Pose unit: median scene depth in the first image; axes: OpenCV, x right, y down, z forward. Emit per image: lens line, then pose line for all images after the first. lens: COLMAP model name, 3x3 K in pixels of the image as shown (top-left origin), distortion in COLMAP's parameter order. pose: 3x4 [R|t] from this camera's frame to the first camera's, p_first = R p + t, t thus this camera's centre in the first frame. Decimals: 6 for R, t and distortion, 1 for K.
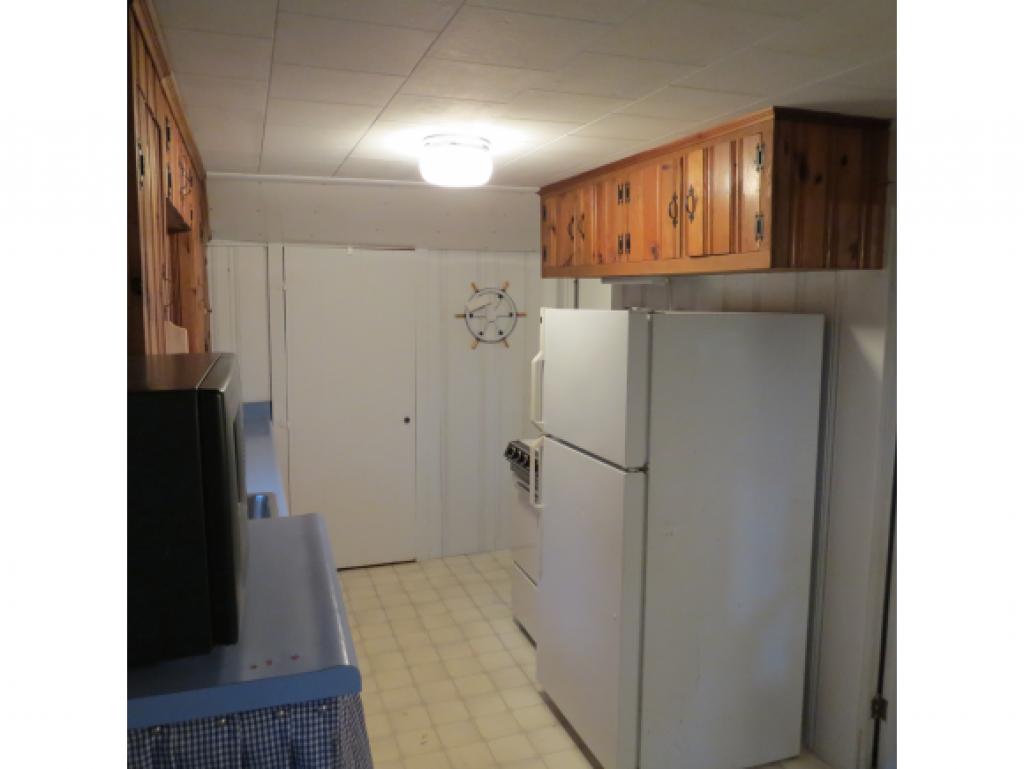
lens RADIAL K [[741.1, 0, 484.0], [0, 741.1, 387.9], [0, 0, 1]] dist [0.000691, 0.000161]
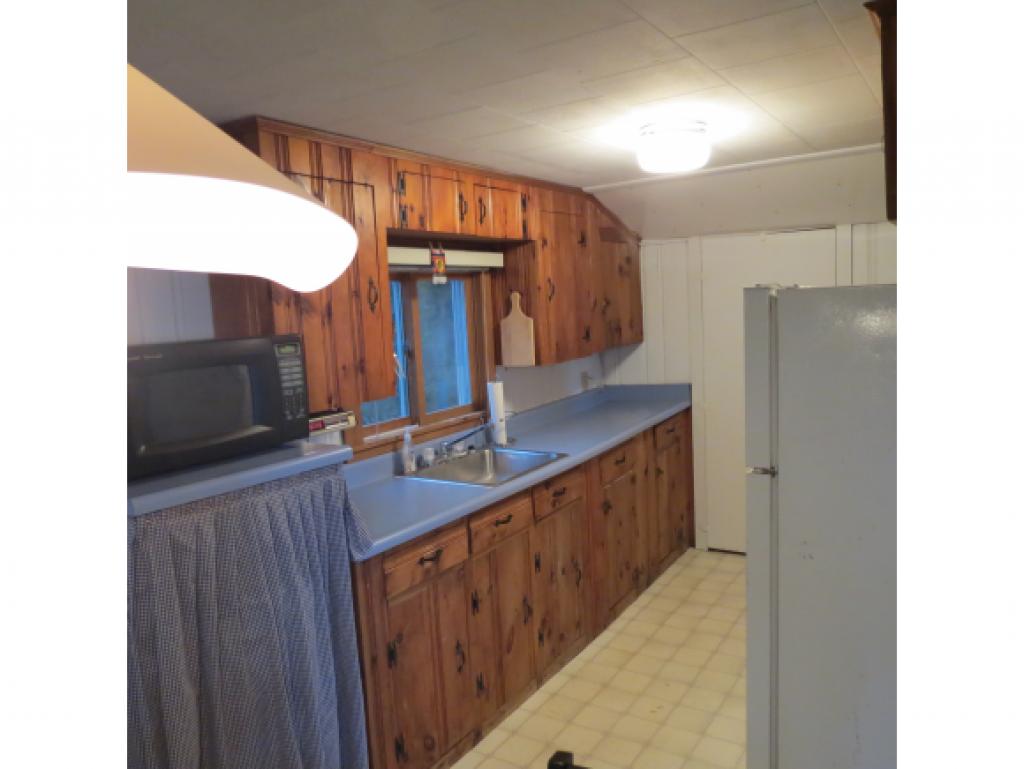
lens RADIAL K [[741.1, 0, 484.0], [0, 741.1, 387.9], [0, 0, 1]] dist [0.000691, 0.000161]
pose [[0.626504, 0.059283, -0.777160, 0.537244], [-0.047782, 0.998149, 0.037621, -0.005317], [0.777952, 0.013564, 0.628178, 0.143661]]
